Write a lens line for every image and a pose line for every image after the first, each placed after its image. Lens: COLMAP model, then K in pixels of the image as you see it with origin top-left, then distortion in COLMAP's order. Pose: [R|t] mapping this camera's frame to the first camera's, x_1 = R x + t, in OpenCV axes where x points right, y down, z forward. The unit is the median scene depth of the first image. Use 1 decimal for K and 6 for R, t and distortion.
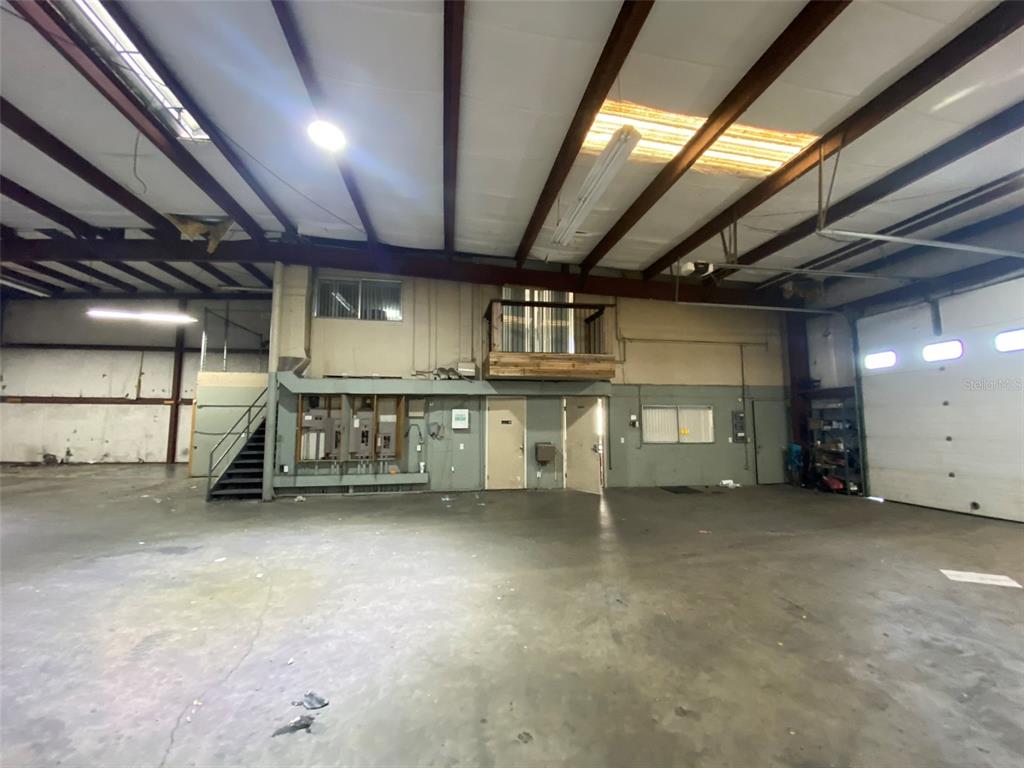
lens RADIAL K [[414.3, 0, 512.0], [0, 414.3, 384.0], [0, 0, 1]] dist [0.011741, -0.017451]
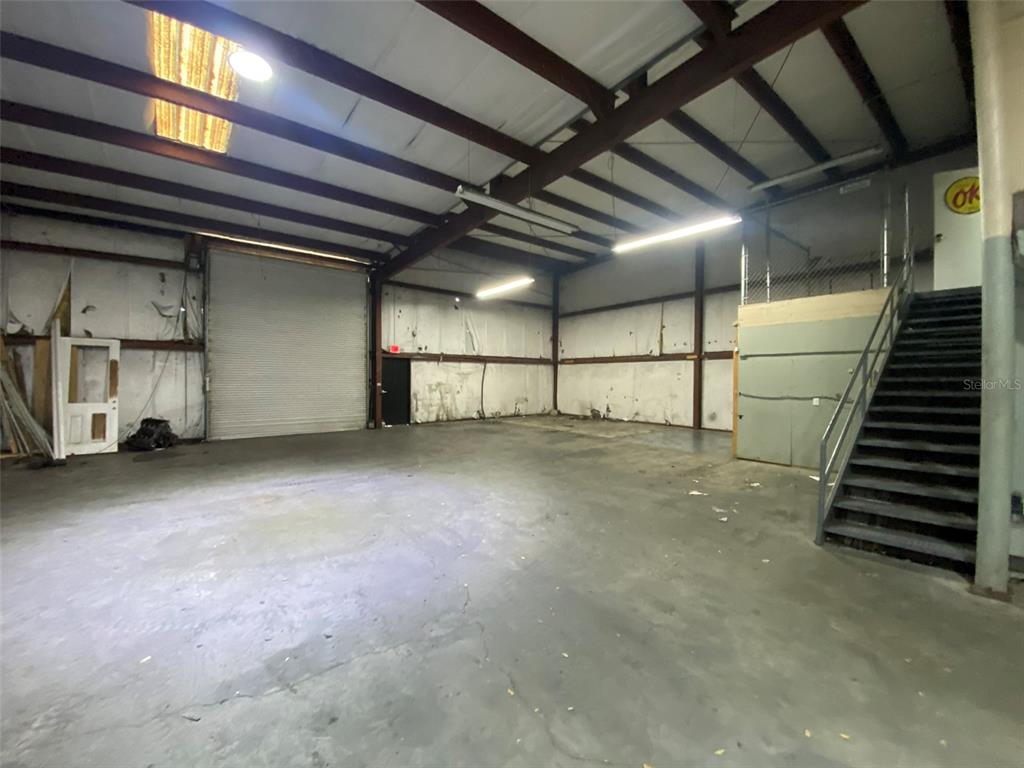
lens RADIAL K [[414.3, 0, 512.0], [0, 414.3, 384.0], [0, 0, 1]] dist [0.011741, -0.017451]
pose [[0.505477, 0.013610, -0.862733, -0.306513], [0.075104, 0.995387, 0.059706, 0.022183], [0.859565, -0.094974, 0.502123, 0.274156]]
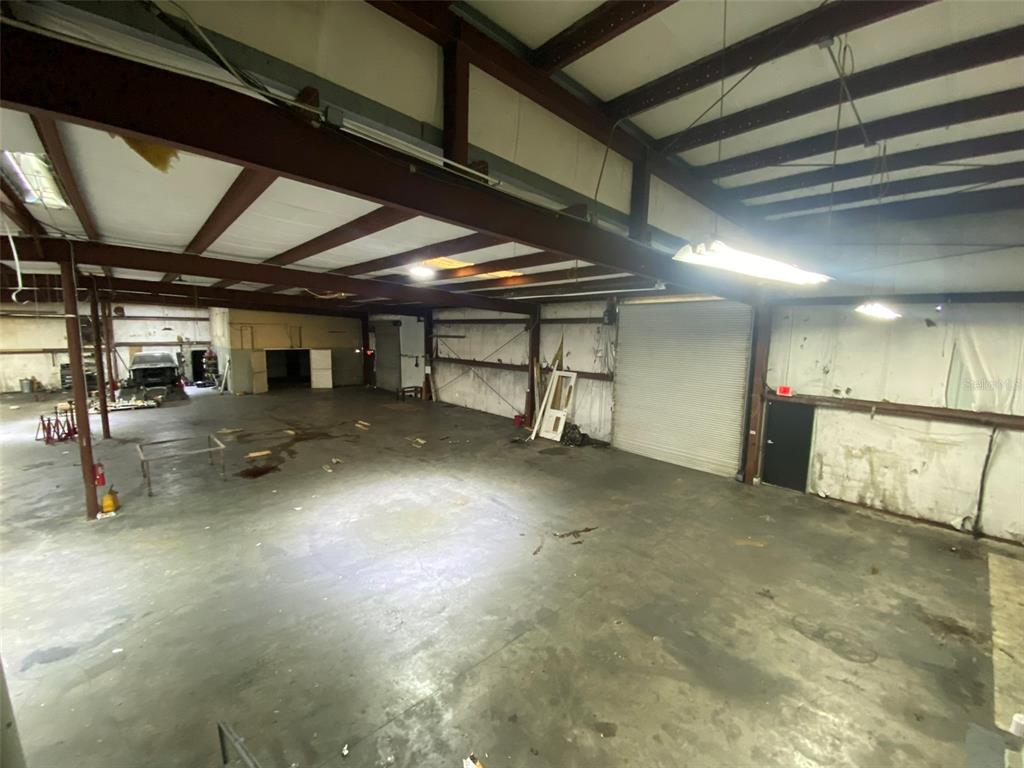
lens RADIAL K [[414.3, 0, 512.0], [0, 414.3, 384.0], [0, 0, 1]] dist [0.011741, -0.017451]
pose [[-0.837764, 0.062586, -0.542434, -0.464760], [0.041462, 0.997833, 0.051093, -0.081375], [0.544456, 0.020313, -0.838543, 0.835686]]
